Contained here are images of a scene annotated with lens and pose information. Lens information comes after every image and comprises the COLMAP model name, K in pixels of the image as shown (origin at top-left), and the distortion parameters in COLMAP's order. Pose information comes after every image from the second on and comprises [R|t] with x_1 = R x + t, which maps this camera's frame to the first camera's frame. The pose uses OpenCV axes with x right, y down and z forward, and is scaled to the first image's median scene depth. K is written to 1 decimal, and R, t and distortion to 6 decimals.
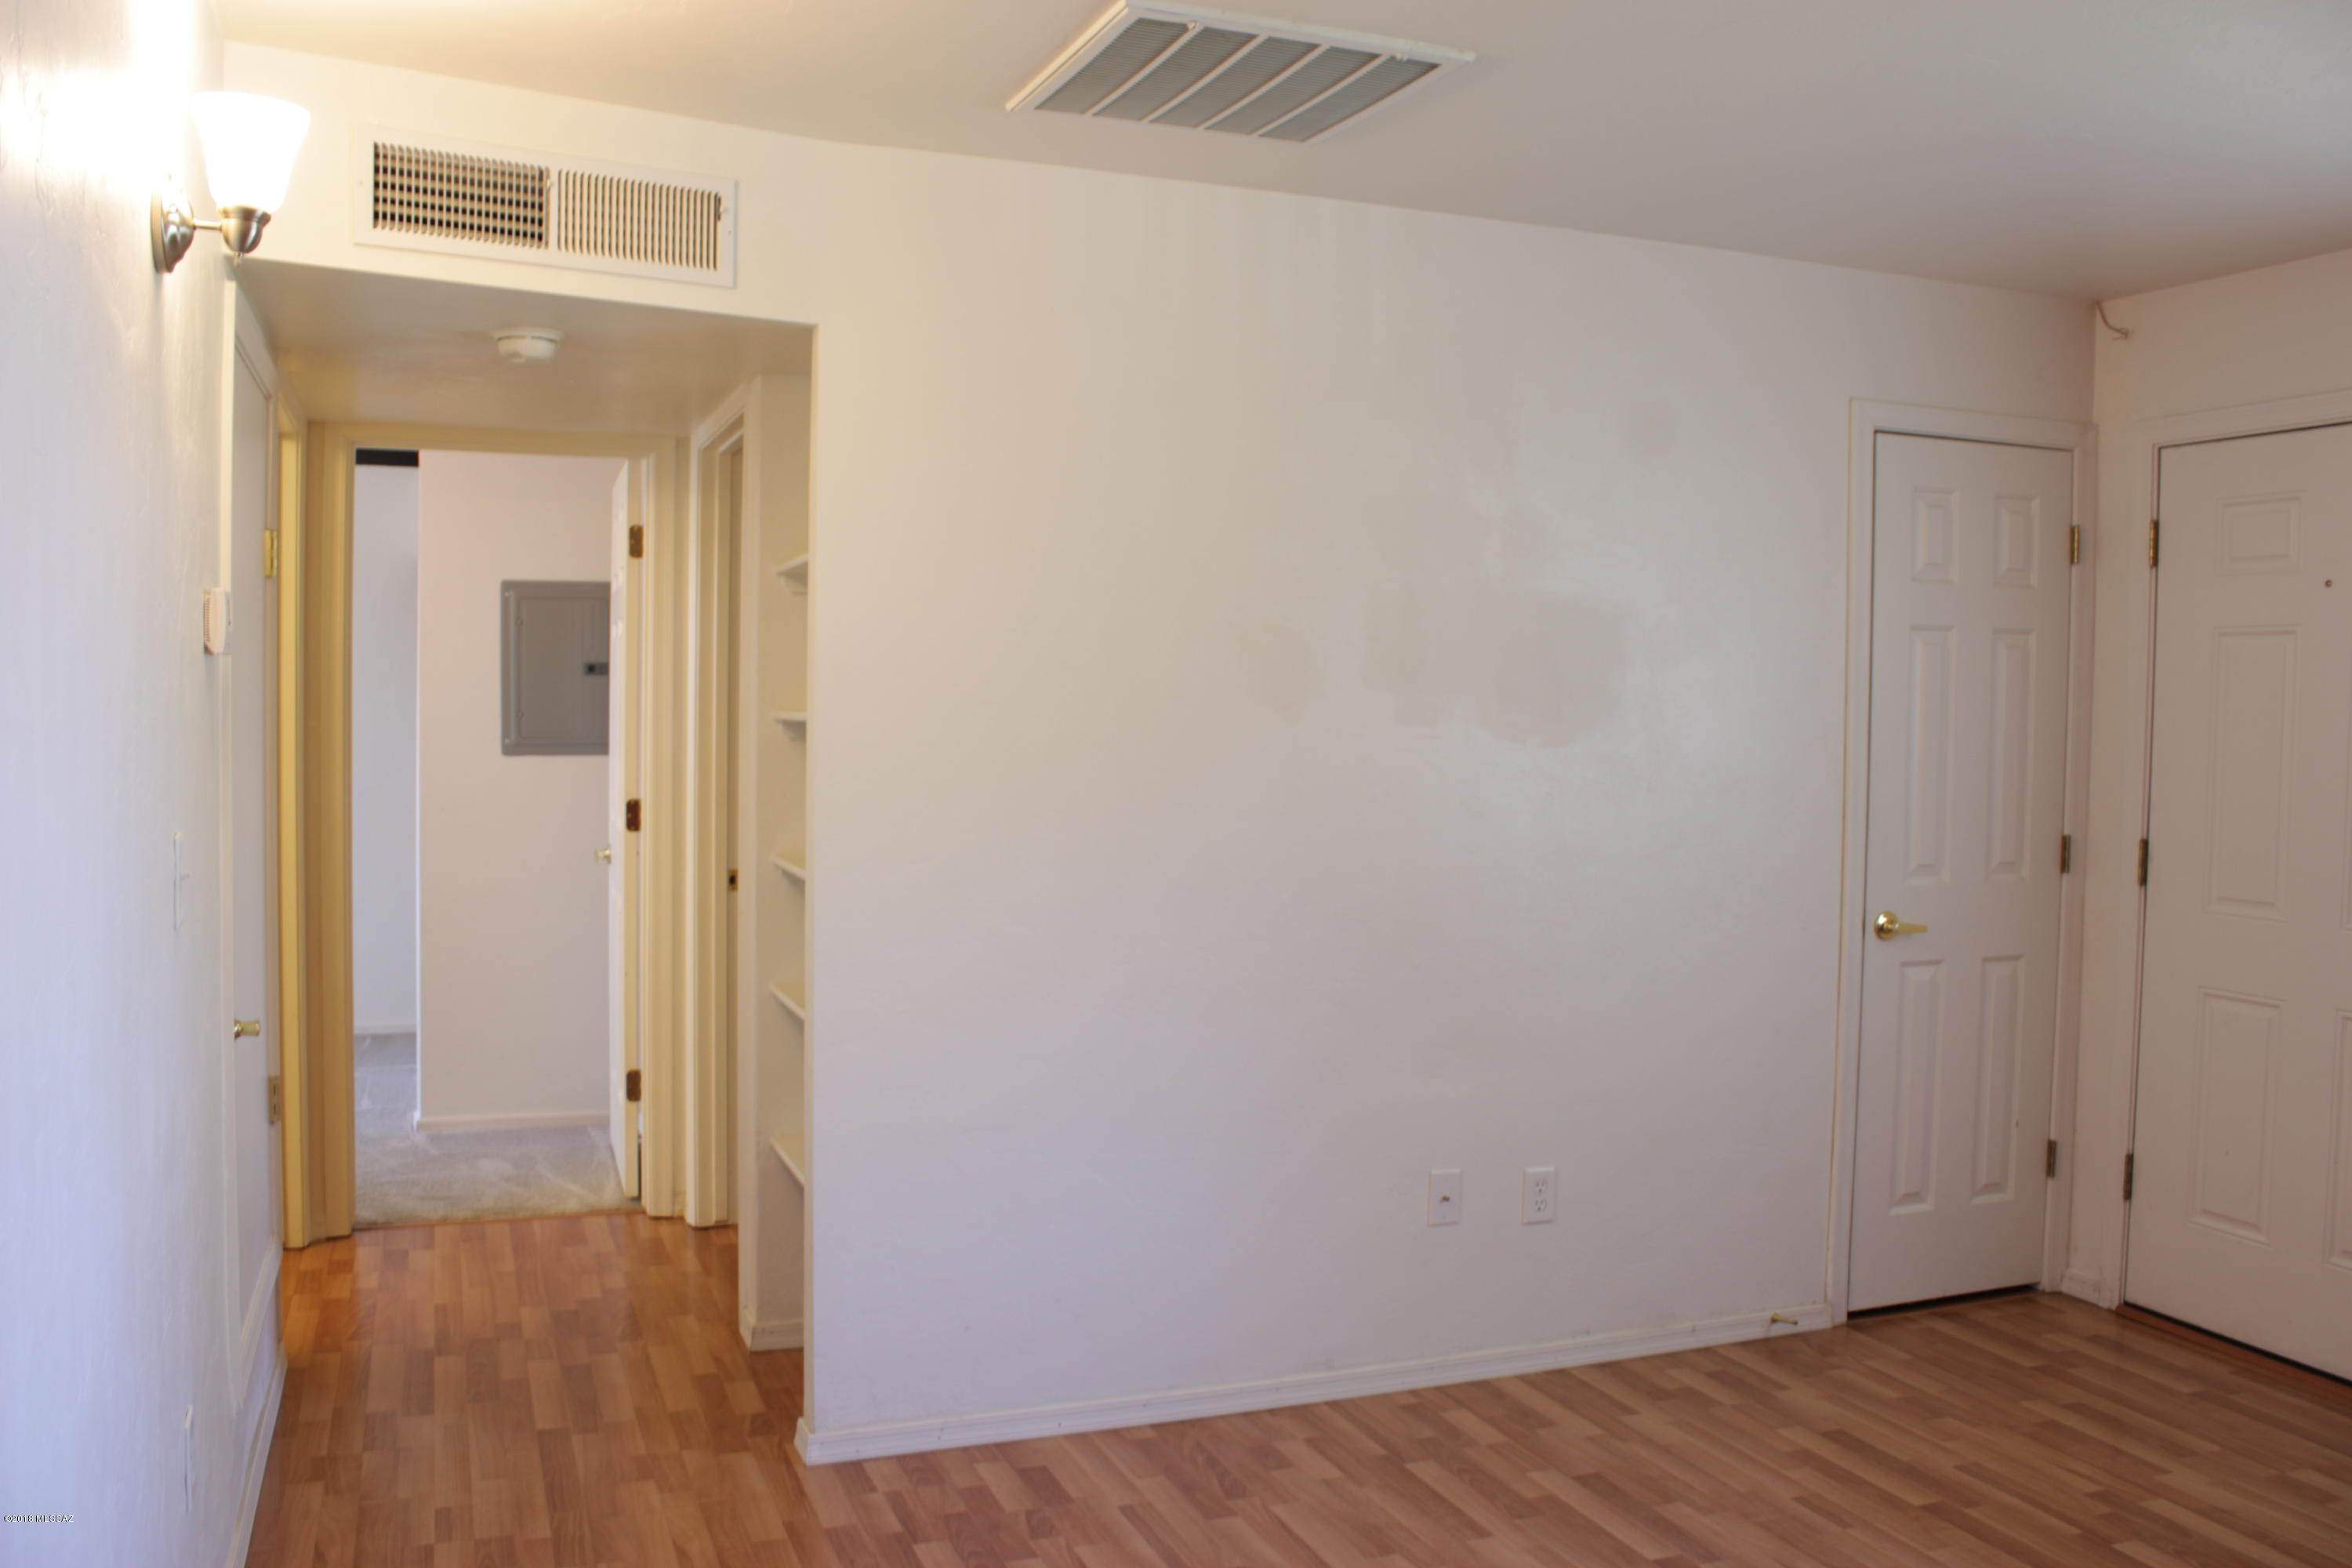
lens RADIAL K [[1970.7, 0, 1168.1], [0, 1970.7, 778.3], [0, 0, 1]] dist [-0.158673, 0.103668]
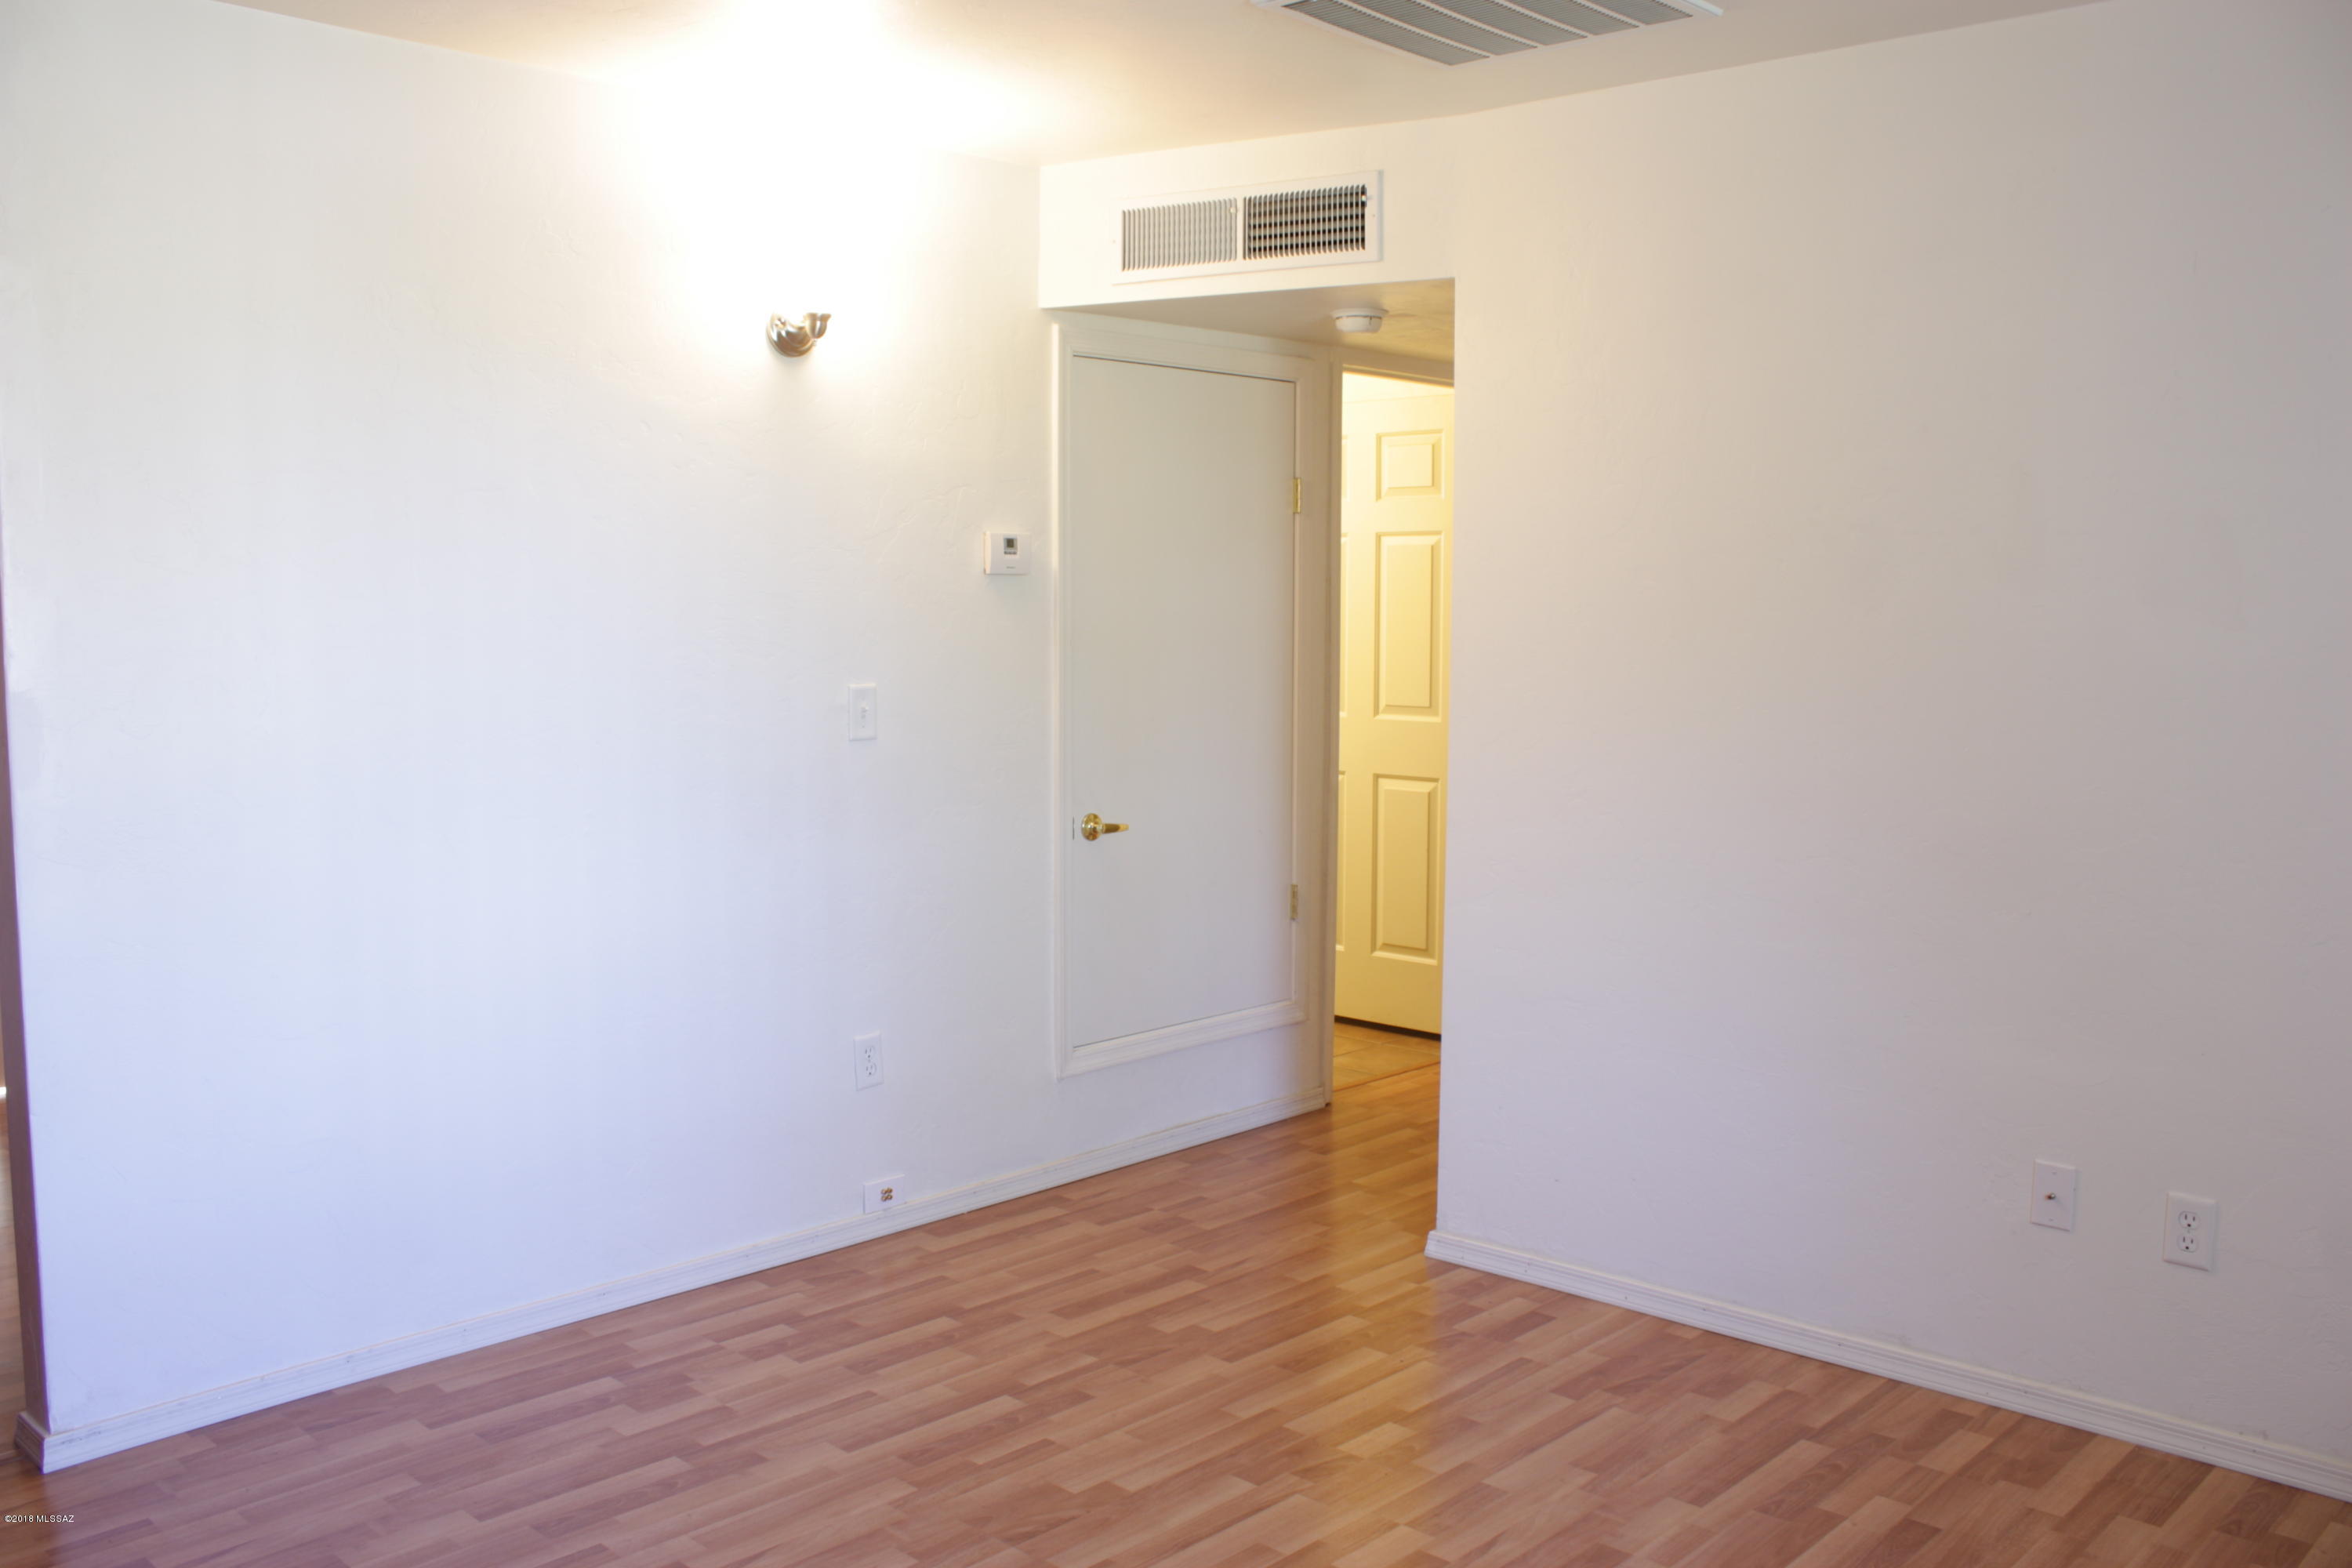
lens RADIAL K [[1970.7, 0, 1153.5], [0, 1970.7, 780.4], [0, 0, 1]] dist [-0.158673, 0.103668]
pose [[0.420200, 0.070571, -0.904683, 0.788645], [-0.032065, 0.997503, 0.062918, -0.001862], [0.906865, 0.002571, 0.421414, 0.342631]]
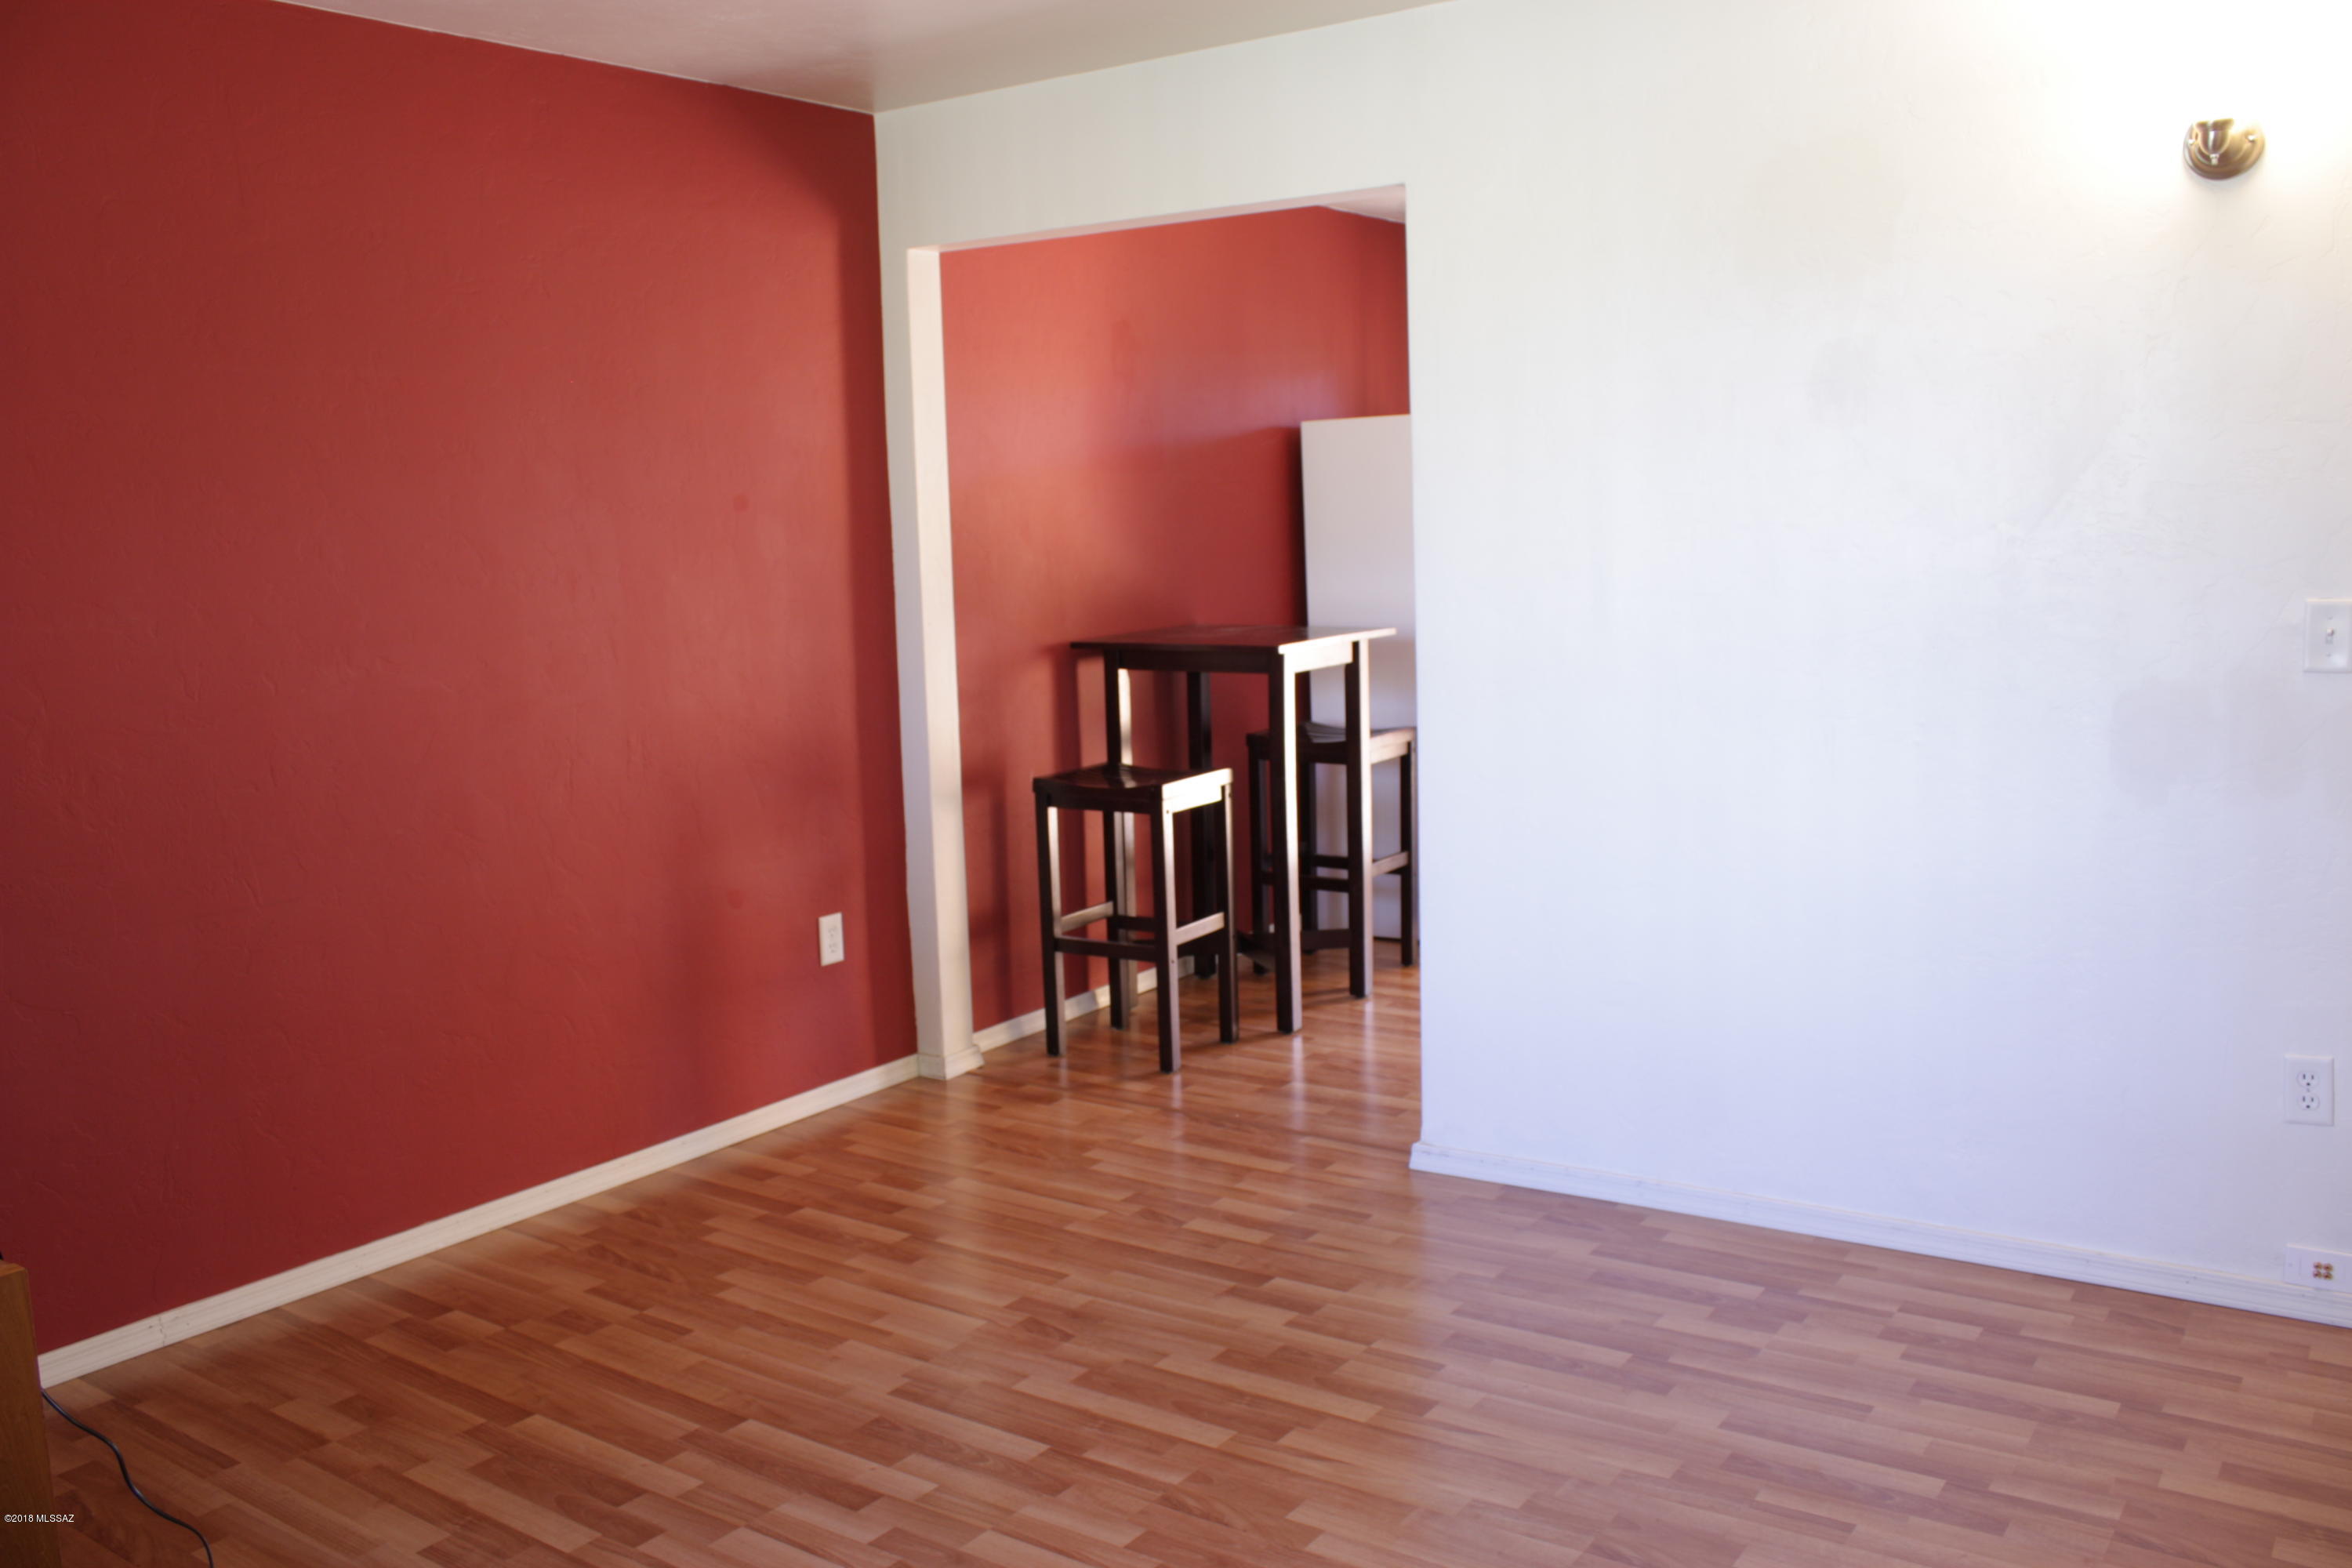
lens RADIAL K [[1970.7, 0, 1172.0], [0, 1970.7, 785.1], [0, 0, 1]] dist [-0.158673, 0.103668]
pose [[-0.832286, 0.090330, -0.546938, 0.558324], [-0.003415, 0.985781, 0.168003, -0.038162], [0.554337, 0.141694, -0.820143, 1.101346]]
